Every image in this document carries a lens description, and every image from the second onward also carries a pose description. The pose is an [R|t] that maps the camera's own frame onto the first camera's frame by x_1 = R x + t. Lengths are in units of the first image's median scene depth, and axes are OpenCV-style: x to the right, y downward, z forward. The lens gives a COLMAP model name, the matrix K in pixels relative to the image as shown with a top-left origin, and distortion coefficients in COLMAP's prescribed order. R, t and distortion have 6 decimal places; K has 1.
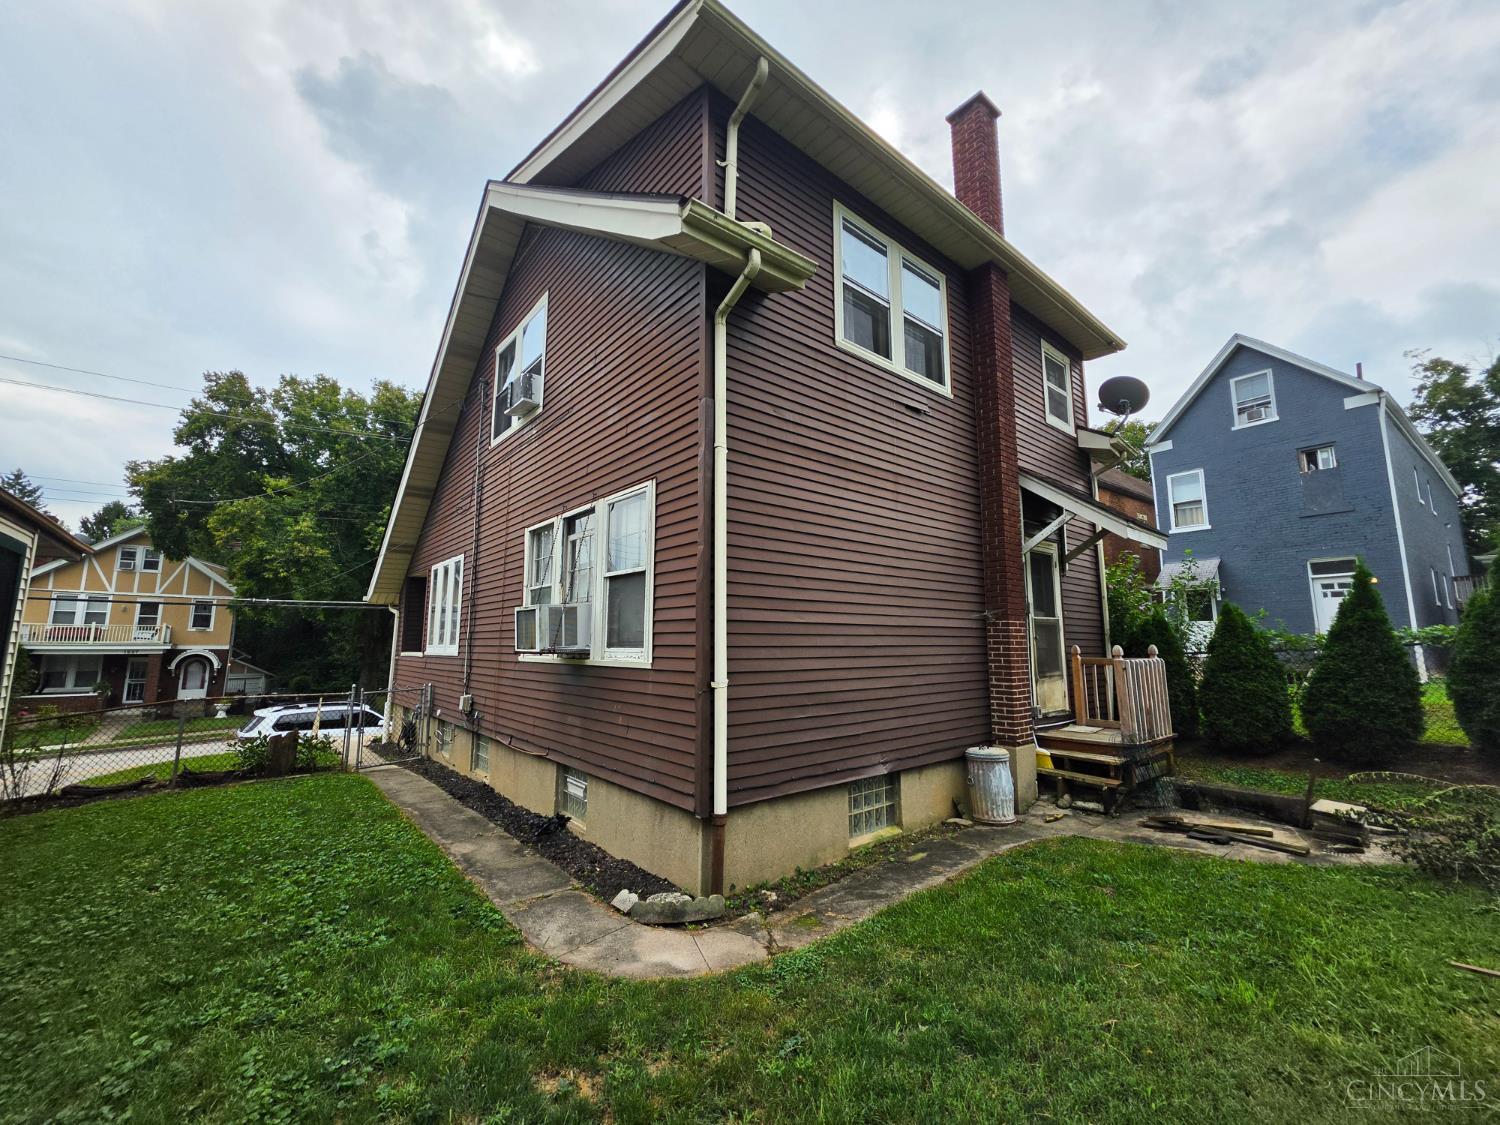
lens RADIAL K [[595.3, 0, 748.2], [0, 595.3, 559.7], [0, 0, 1]] dist [-0.000703, 0.000160]
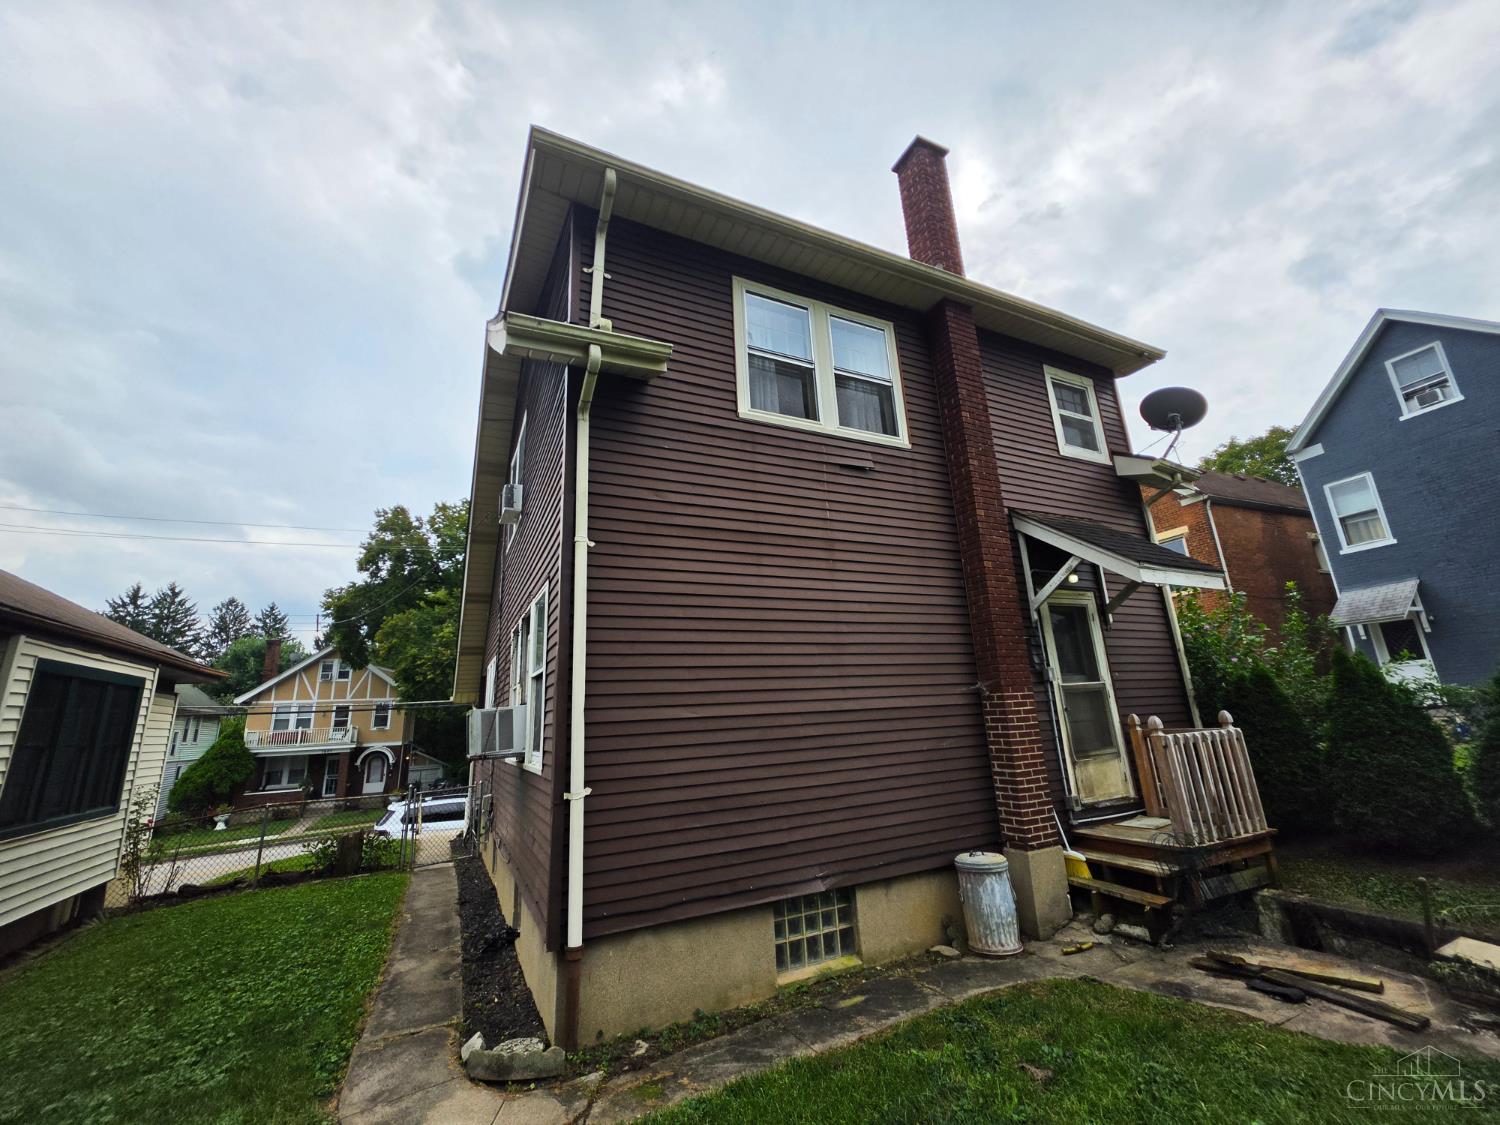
lens RADIAL K [[595.3, 0, 748.2], [0, 595.3, 559.7], [0, 0, 1]] dist [-0.000703, 0.000160]
pose [[0.969836, -0.109914, -0.217571, 0.284444], [0.083998, 0.988595, -0.124997, -0.009440], [0.228829, 0.102951, 0.968007, 0.079337]]
